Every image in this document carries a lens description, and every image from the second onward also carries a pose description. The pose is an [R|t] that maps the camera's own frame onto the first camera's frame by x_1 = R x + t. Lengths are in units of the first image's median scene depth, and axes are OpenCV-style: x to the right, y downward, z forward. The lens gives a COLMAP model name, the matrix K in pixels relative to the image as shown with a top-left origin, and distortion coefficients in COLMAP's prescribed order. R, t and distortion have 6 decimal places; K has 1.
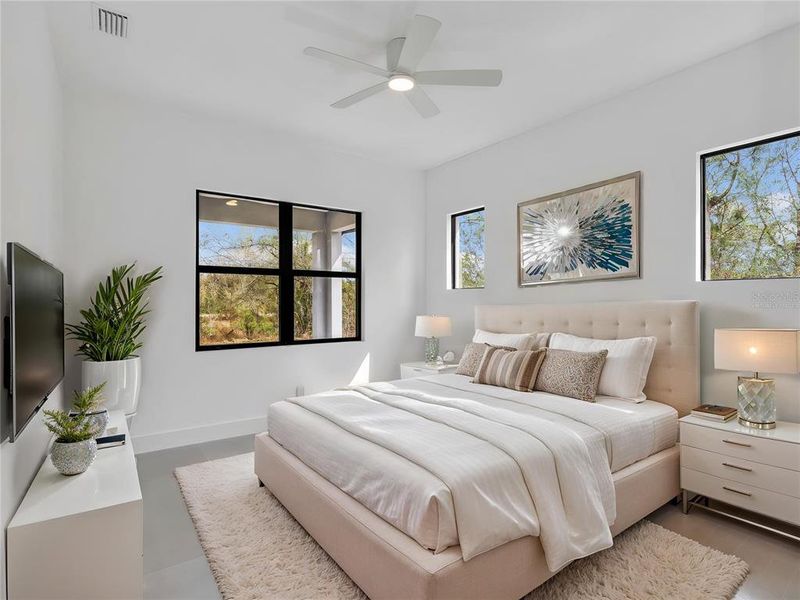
lens RADIAL K [[417.1, 0, 400.0], [0, 417.1, 300.0], [0, 0, 1]] dist [-0.000958, -0.001535]
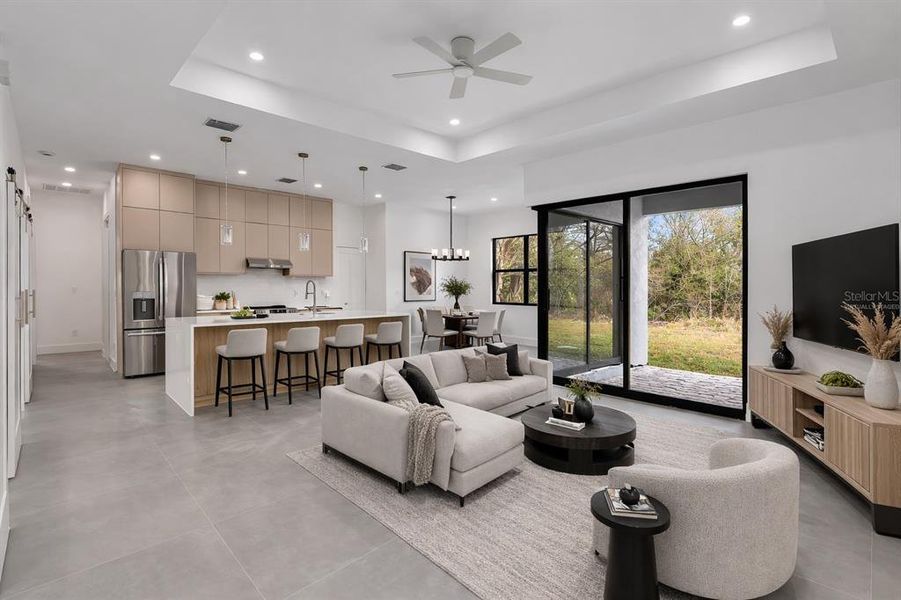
lens RADIAL K [[454.2, 0, 450.5], [0, 454.2, 300.0], [0, 0, 1]] dist [-0.003283, -0.000468]
pose [[0.087247, 0.014404, -0.996083, 1.982562], [0.006460, 0.999866, 0.015024, 0.046918], [0.996166, -0.007745, 0.087142, 0.419878]]
